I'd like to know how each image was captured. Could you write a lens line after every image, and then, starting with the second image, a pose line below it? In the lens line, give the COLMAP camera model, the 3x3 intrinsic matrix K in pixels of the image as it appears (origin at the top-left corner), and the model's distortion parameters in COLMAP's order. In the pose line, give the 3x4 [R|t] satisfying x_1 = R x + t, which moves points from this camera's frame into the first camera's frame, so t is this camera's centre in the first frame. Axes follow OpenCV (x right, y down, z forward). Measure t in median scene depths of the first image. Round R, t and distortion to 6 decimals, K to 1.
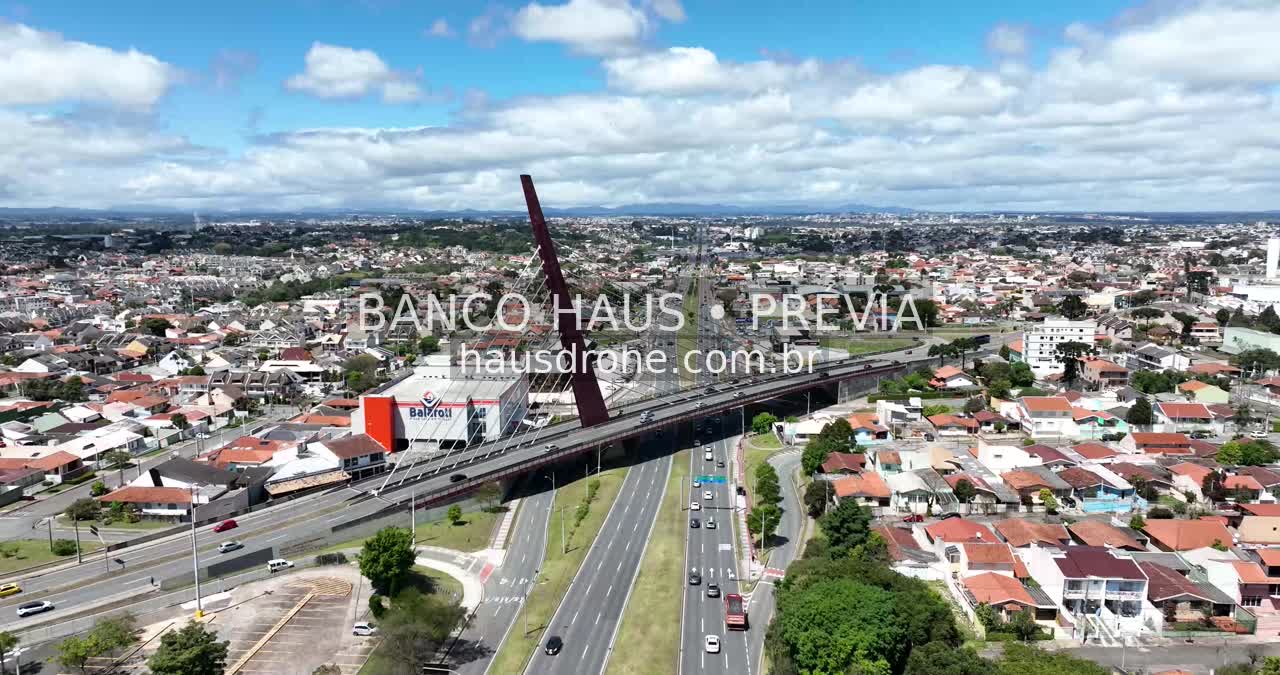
lens RADIAL K [[902.6, 0, 636.0], [0, 902.6, 336.5], [0, 0, 1]] dist [-0.001938, 0.020190]
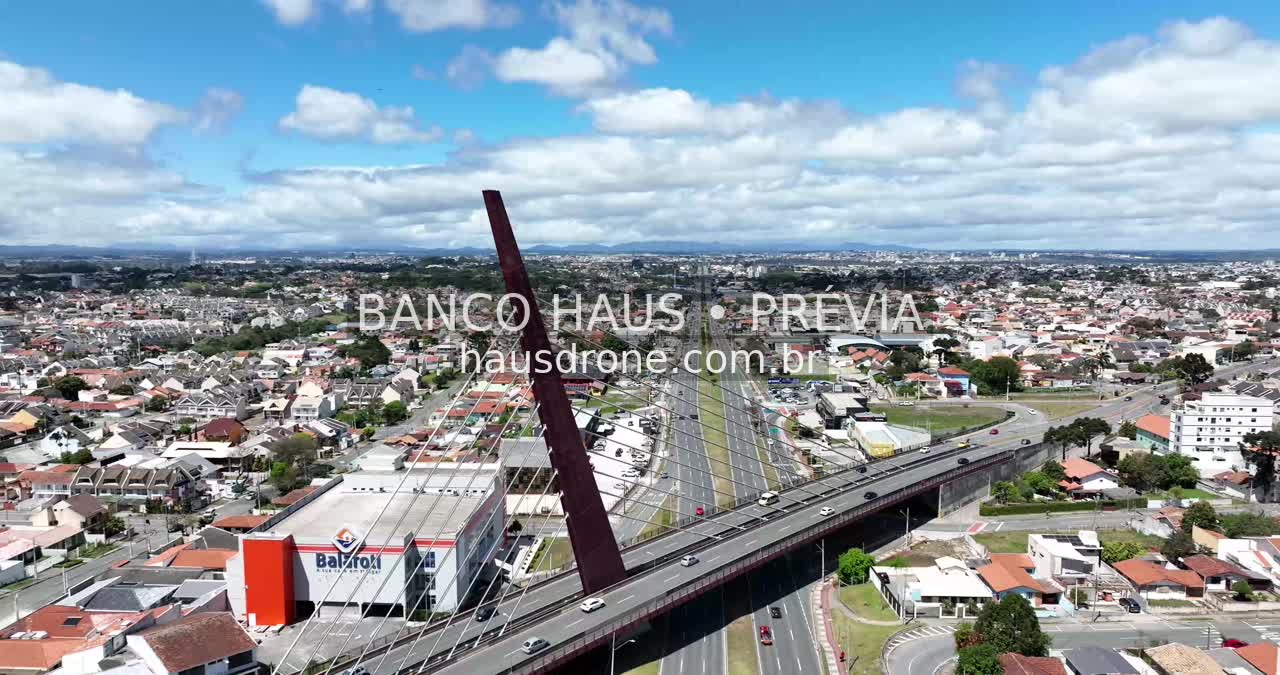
lens RADIAL K [[902.6, 0, 636.0], [0, 902.6, 336.5], [0, 0, 1]] dist [-0.001938, 0.020190]
pose [[0.999998, 0.000266, 0.002220, -0.008480], [-0.000173, 0.999143, -0.041390, -0.017681], [-0.002229, 0.041390, 0.999141, 0.124677]]
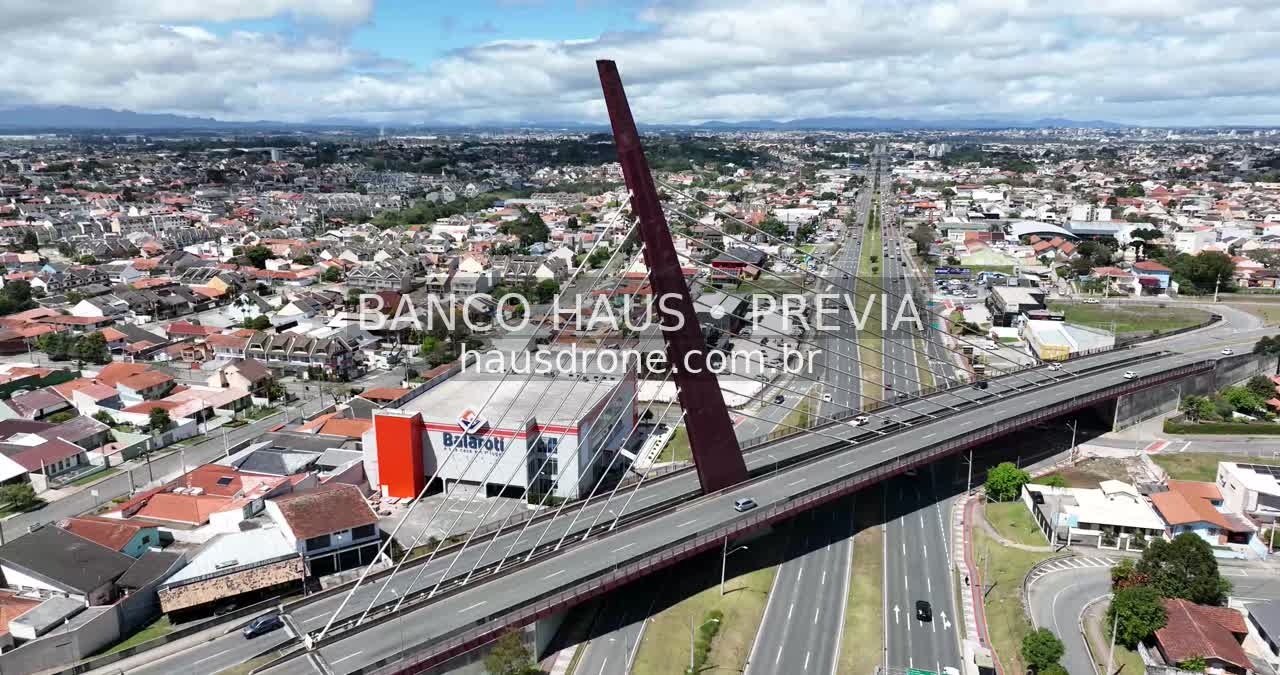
lens RADIAL K [[902.6, 0, 636.0], [0, 902.6, 336.5], [0, 0, 1]] dist [-0.001938, 0.020190]
pose [[0.982963, 0.043920, -0.178482, 0.000126], [-0.027363, 0.995178, 0.094190, -0.019989], [0.181758, -0.087702, 0.979425, 0.139802]]
